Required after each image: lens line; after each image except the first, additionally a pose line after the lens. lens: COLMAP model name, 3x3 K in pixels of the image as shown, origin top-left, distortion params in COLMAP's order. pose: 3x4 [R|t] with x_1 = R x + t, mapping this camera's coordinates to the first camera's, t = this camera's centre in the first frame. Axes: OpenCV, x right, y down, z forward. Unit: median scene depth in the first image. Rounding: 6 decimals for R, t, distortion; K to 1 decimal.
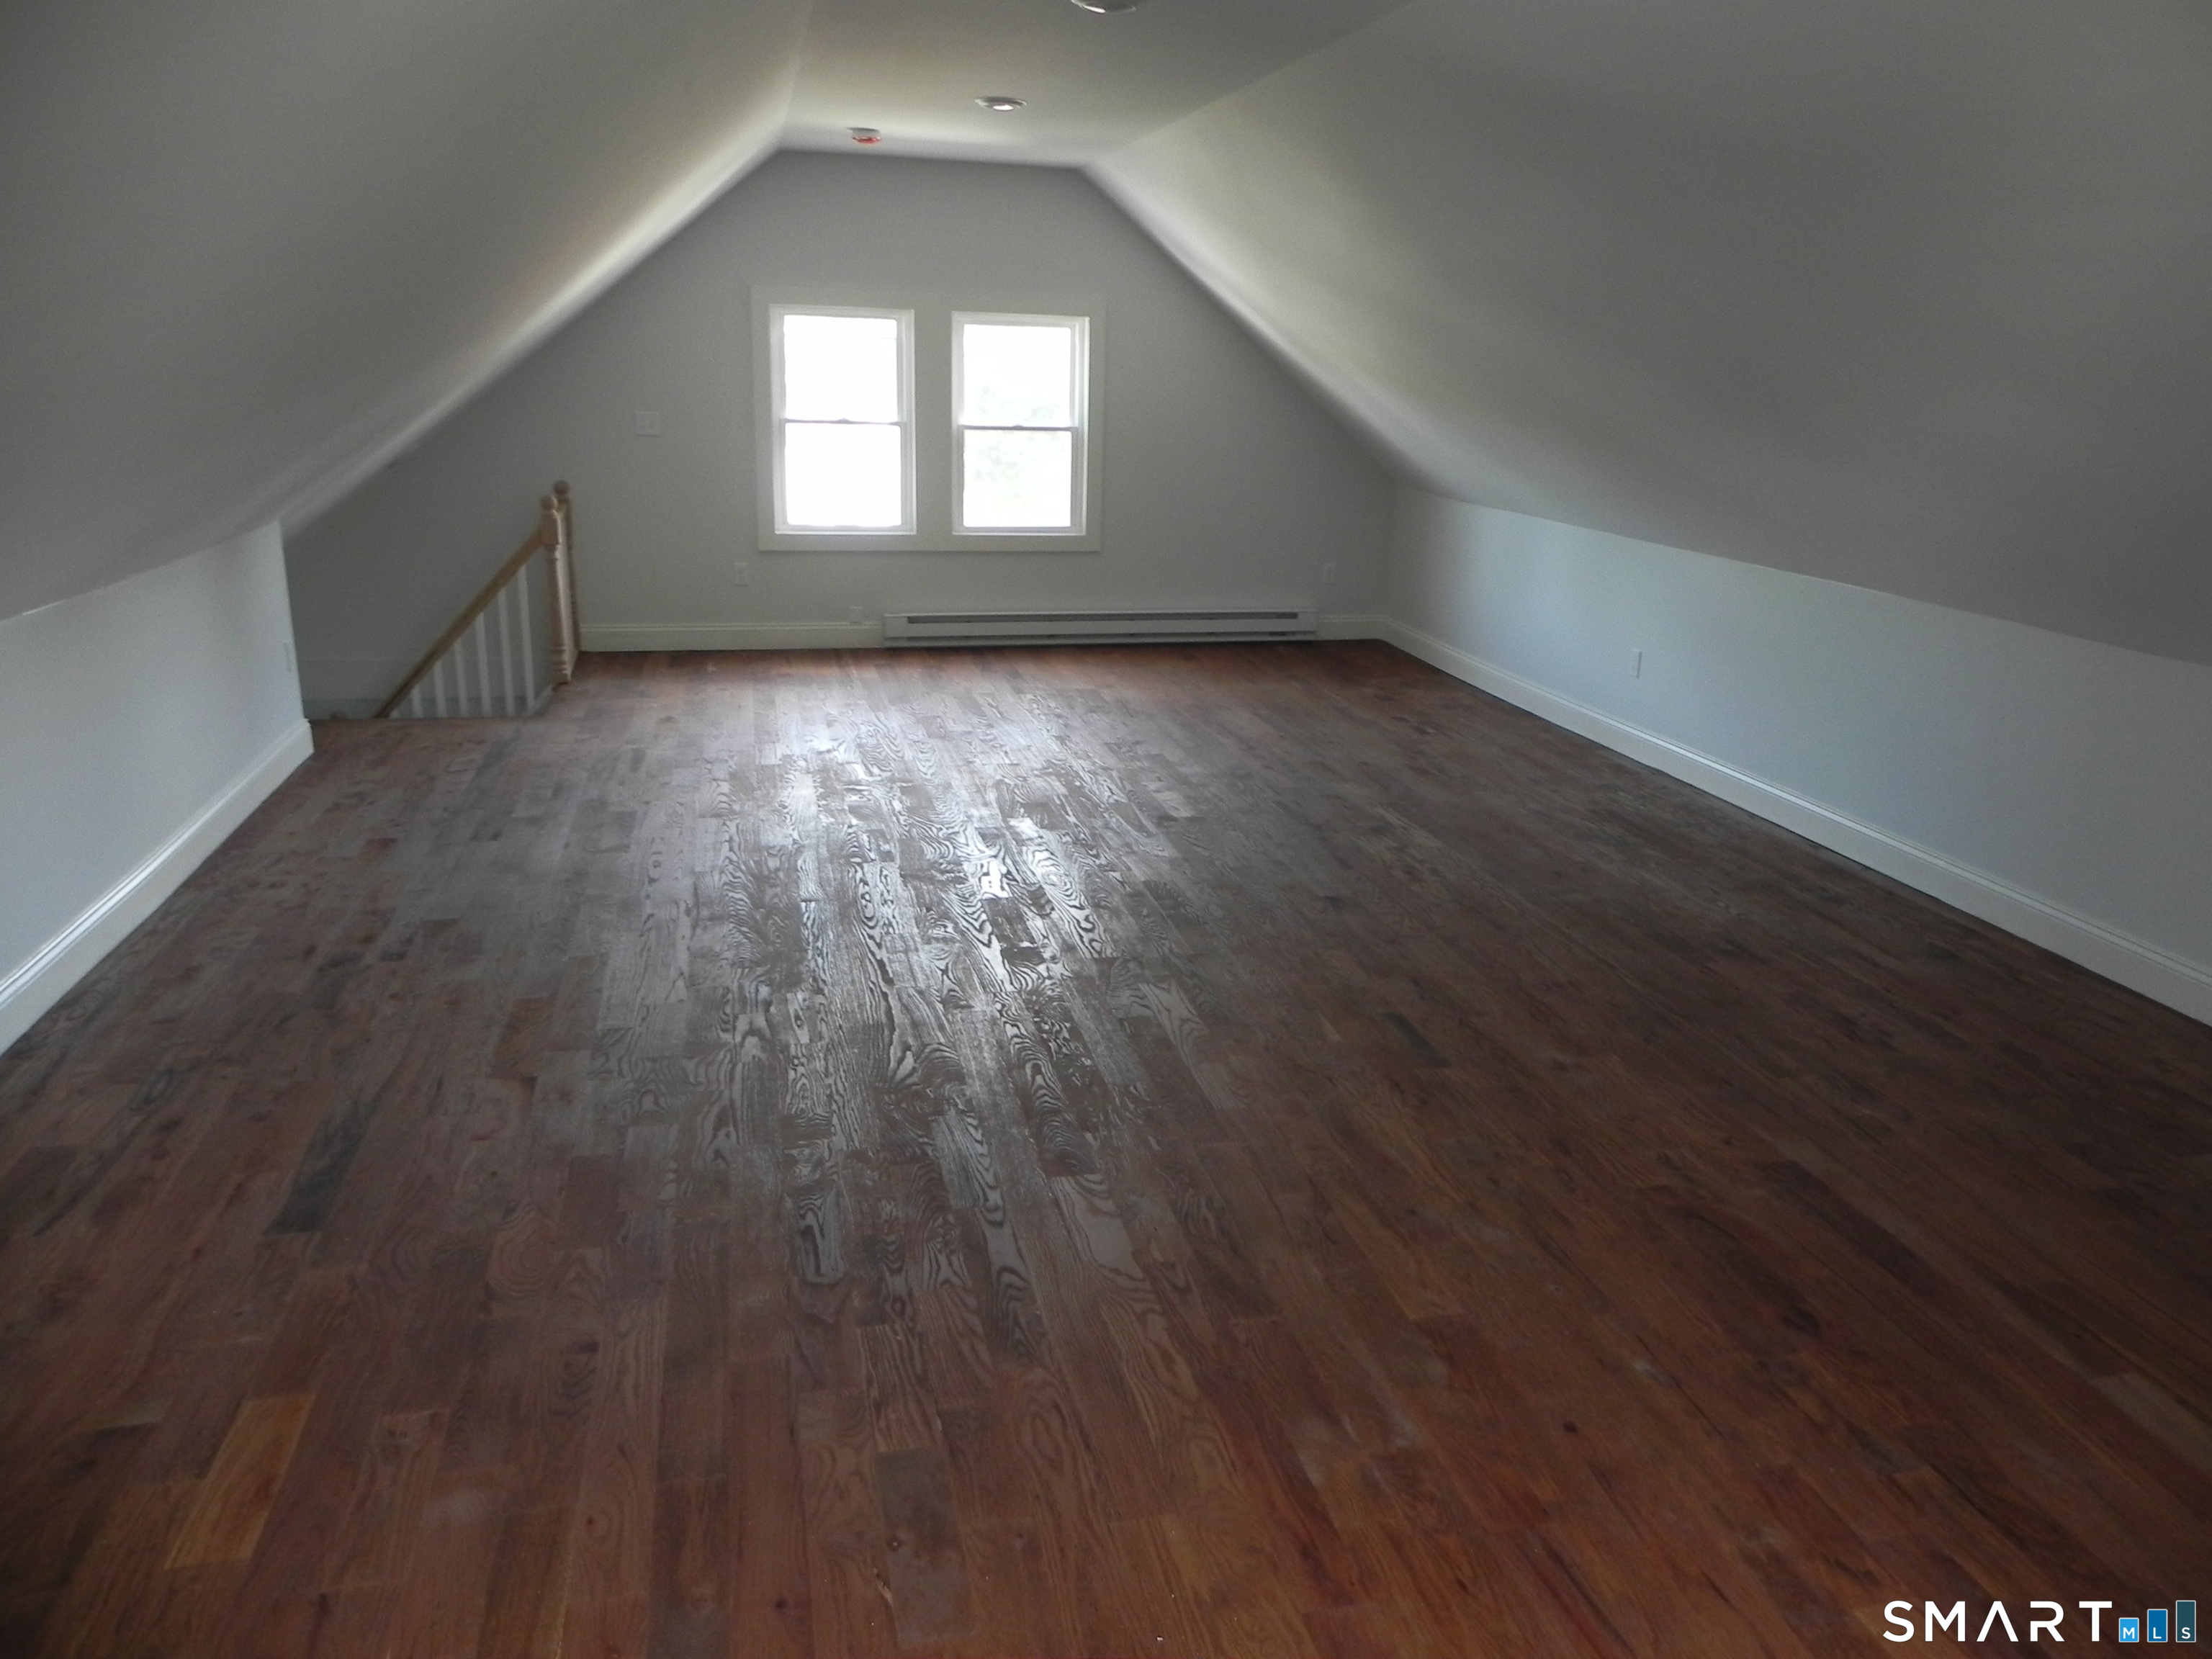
lens RADIAL K [[1660.3, 0, 1175.2], [0, 1660.3, 829.0], [0, 0, 1]] dist [-0.002528, 0.002999]
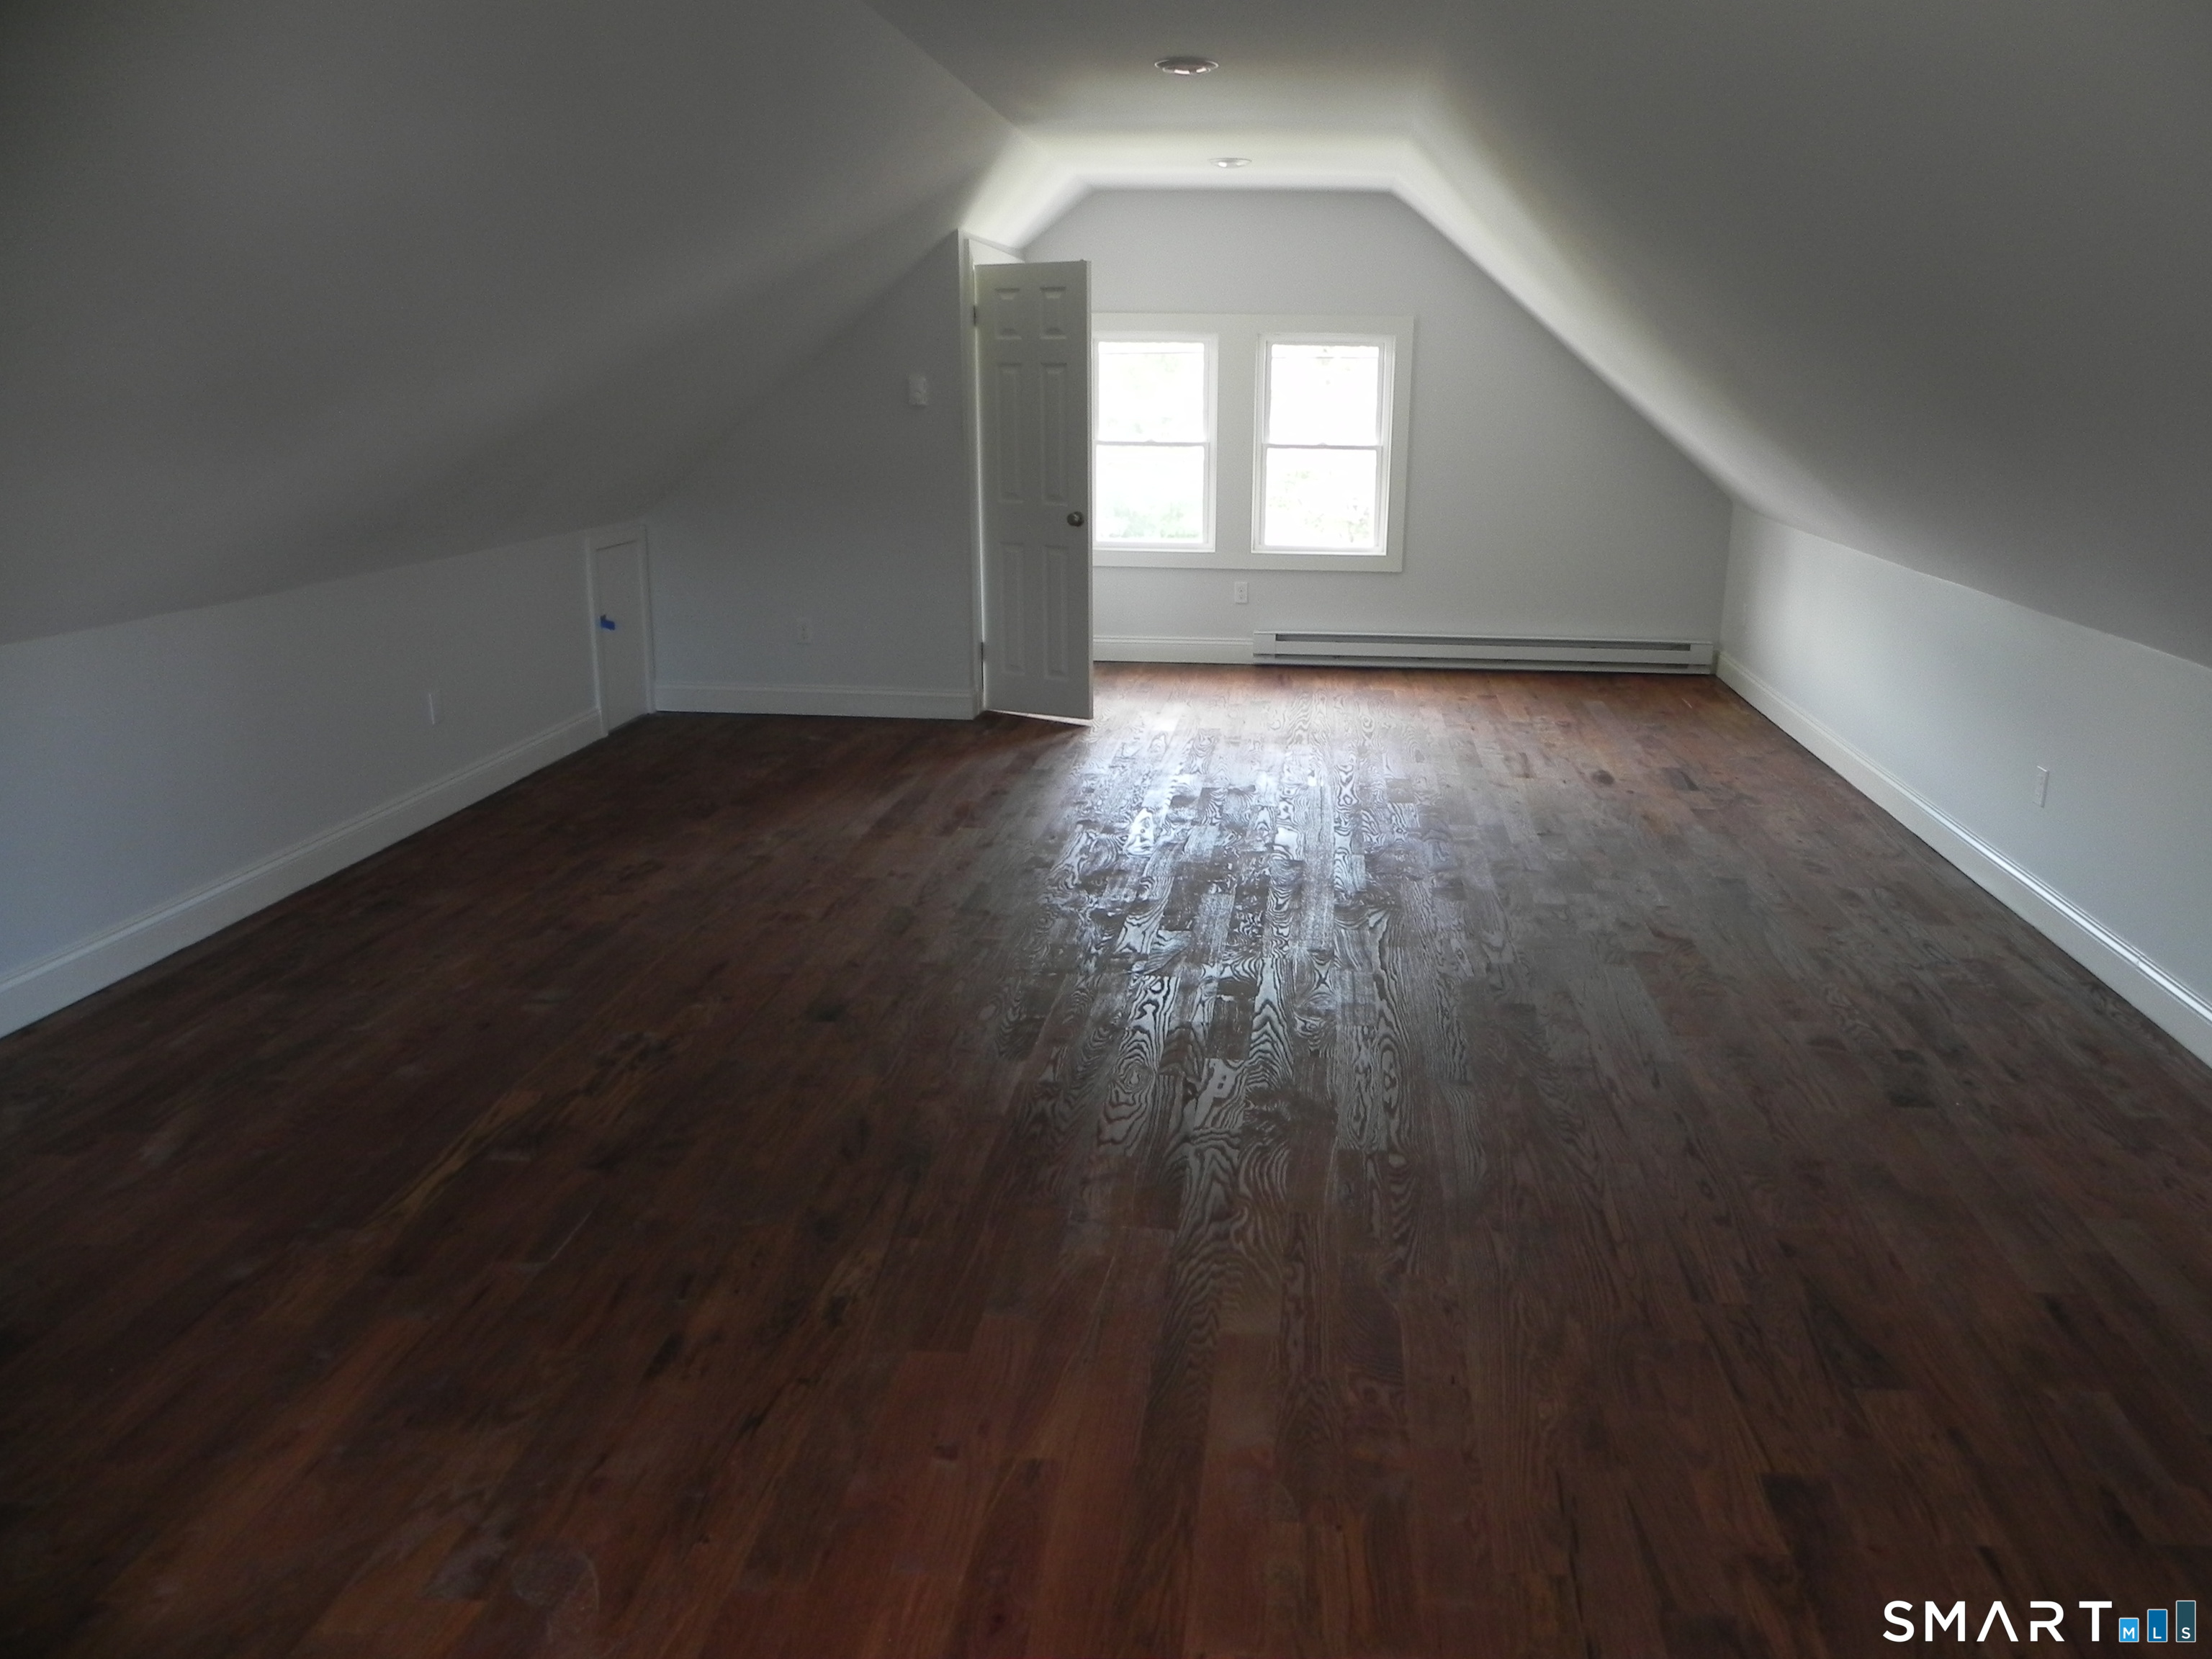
lens RADIAL K [[1660.3, 0, 1175.2], [0, 1660.3, 829.0], [0, 0, 1]] dist [-0.002528, 0.002999]
pose [[-0.941345, -0.127428, 0.312461, -0.355940], [0.054514, 0.856369, 0.513478, -0.514578], [-0.333013, 0.500394, -0.799192, 1.775822]]
